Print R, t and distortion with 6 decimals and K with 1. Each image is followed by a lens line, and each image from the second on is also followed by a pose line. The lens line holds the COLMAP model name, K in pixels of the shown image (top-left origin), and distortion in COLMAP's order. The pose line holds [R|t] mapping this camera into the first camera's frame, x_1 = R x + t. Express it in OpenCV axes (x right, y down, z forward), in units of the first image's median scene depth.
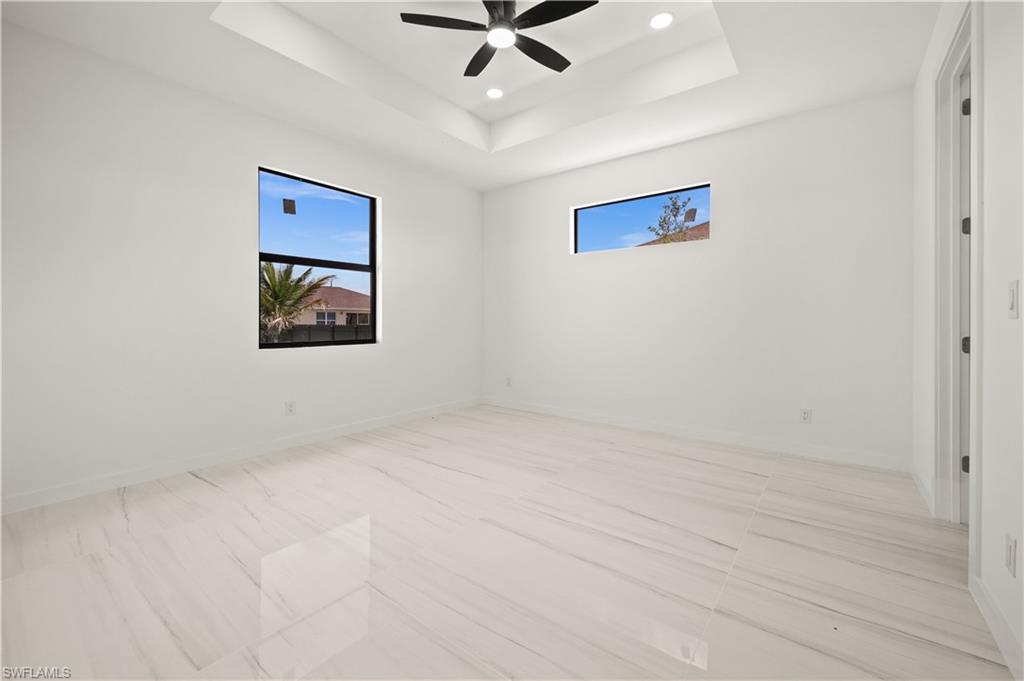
lens RADIAL K [[415.0, 0, 516.8], [0, 415.0, 331.3], [0, 0, 1]] dist [-0.000113, -0.000102]
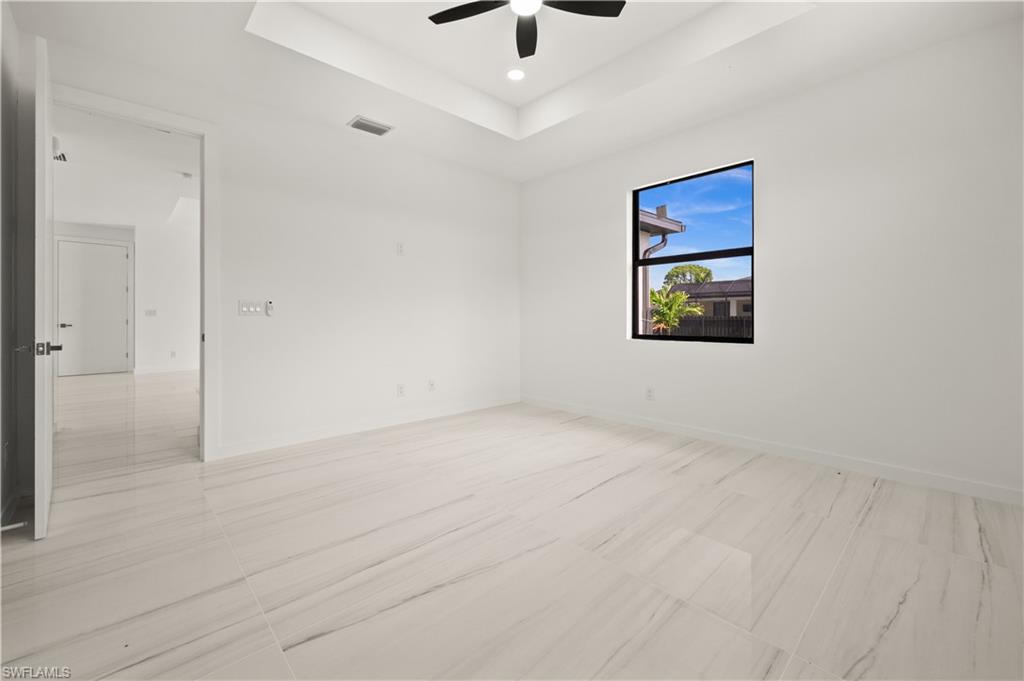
lens RADIAL K [[415.0, 0, 516.8], [0, 415.0, 331.3], [0, 0, 1]] dist [-0.000113, -0.000102]
pose [[-0.154611, 0.029775, -0.987527, 0.788663], [-0.016229, 0.999334, 0.032672, -0.020230], [0.987842, 0.021078, -0.154025, 1.026814]]
